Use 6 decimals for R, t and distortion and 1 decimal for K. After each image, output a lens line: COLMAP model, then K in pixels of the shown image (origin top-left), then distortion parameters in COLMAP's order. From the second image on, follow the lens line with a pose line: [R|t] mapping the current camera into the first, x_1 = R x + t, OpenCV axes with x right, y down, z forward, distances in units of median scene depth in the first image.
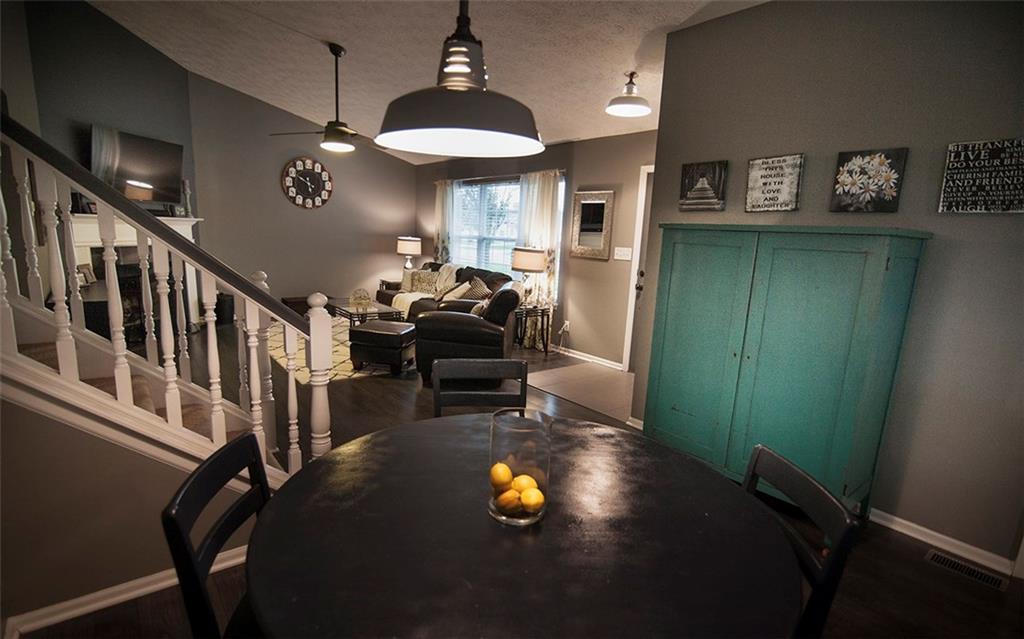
lens RADIAL K [[499.6, 0, 513.5], [0, 499.6, 337.4], [0, 0, 1]] dist [-0.021328, 0.000359]
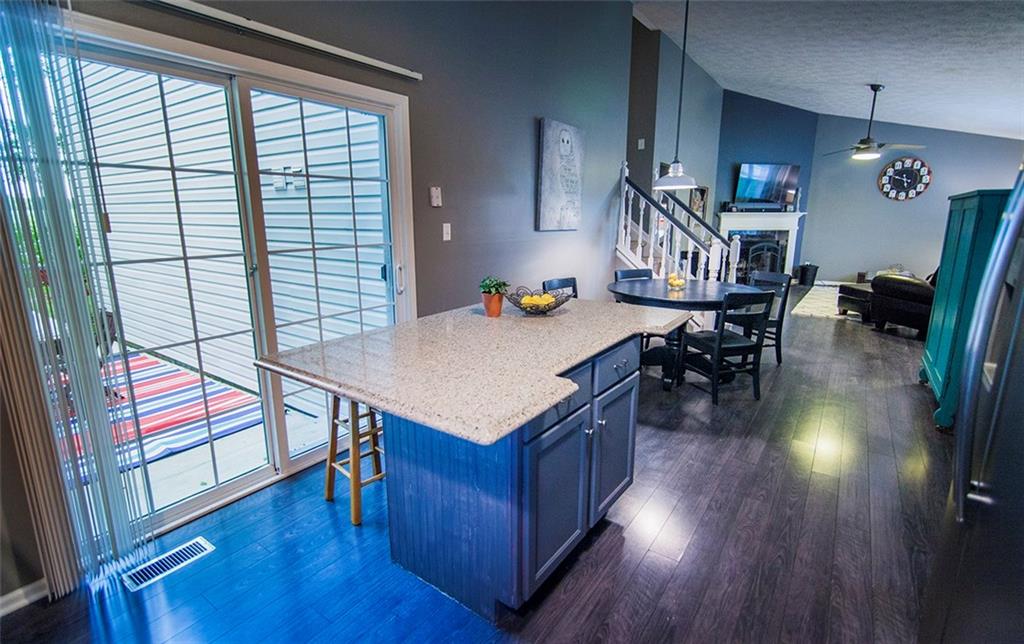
lens RADIAL K [[487.8, 0, 512.0], [0, 487.8, 322.0], [0, 0, 1]] dist [0.002258, 0.000176]
pose [[0.278953, 0.160834, -0.946740, 0.501983], [-0.187924, 0.975956, 0.110427, 0.074441], [0.941738, 0.147112, 0.302471, -0.199048]]
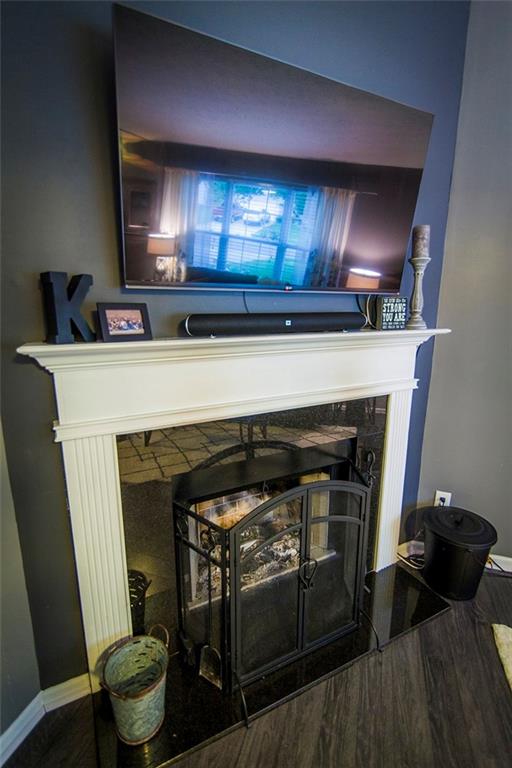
lens RADIAL K [[372.4, 0, 256.0], [0, 372.4, 384.0], [0, 0, 1]] dist [0.001663, 0.000300]
pose [[0.551378, 0.137786, -0.822798, -0.422090], [-0.154899, 0.986026, 0.061319, -0.173693], [0.819749, 0.093641, 0.565016, 0.650971]]
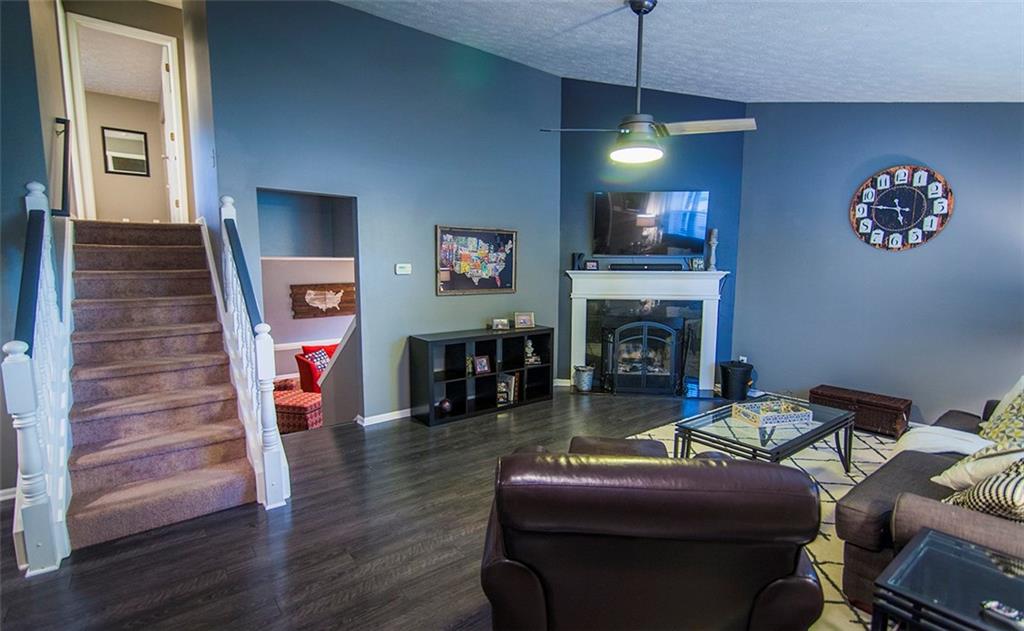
lens RADIAL K [[480.9, 0, 512.0], [0, 480.9, 315.5], [0, 0, 1]] dist [-0.001079, 0.000081]
pose [[-0.017319, 0.058571, -0.998133, 0.180768], [-0.213575, 0.975025, 0.060921, -0.123482], [0.976773, 0.214231, -0.004377, 0.590057]]
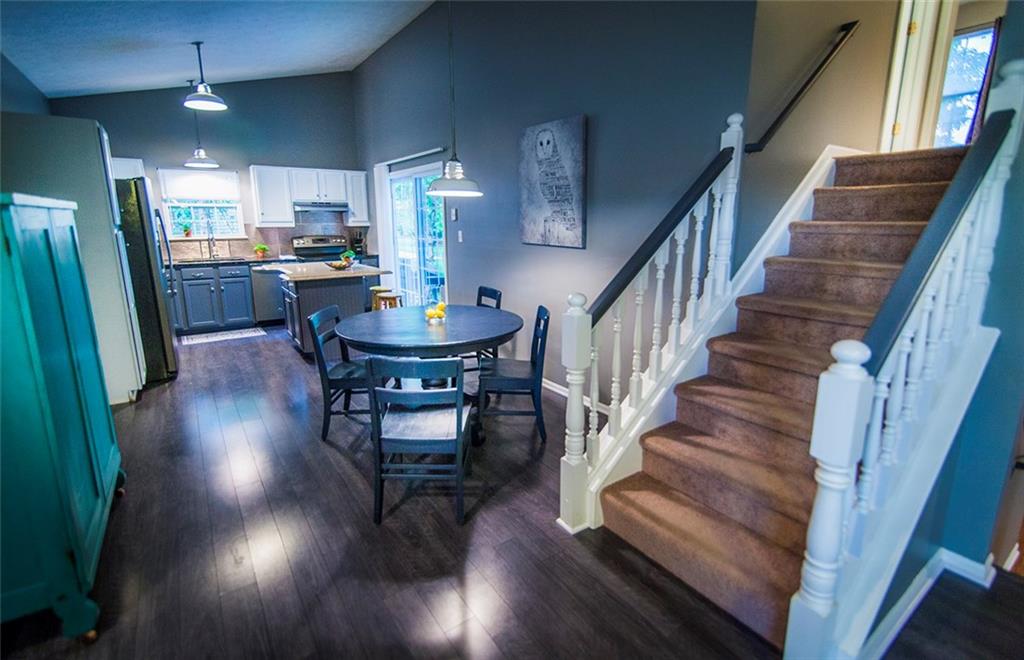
lens RADIAL K [[468.7, 0, 512.0], [0, 468.7, 330.0], [0, 0, 1]] dist [-0.002303, -0.000033]
pose [[-0.997761, -0.053005, 0.040786, -0.077820], [-0.030410, 0.902699, 0.429196, -0.121472], [-0.059567, 0.426995, -0.902290, 0.549245]]
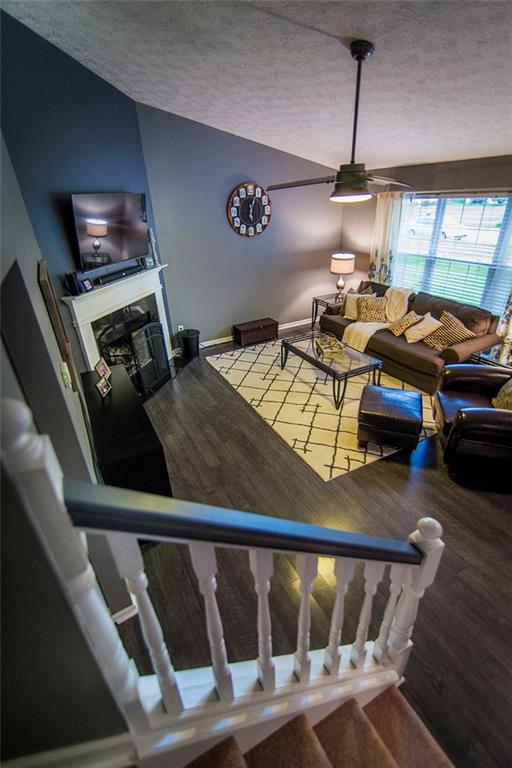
lens RADIAL K [[356.9, 0, 256.0], [0, 356.9, 384.0], [0, 0, 1]] dist [-0.000017, 0.000034]
pose [[0.976882, 0.005910, -0.213698, -0.249494], [0.053698, 0.960786, 0.272041, -0.171798], [0.206926, -0.277227, 0.938257, 0.228217]]
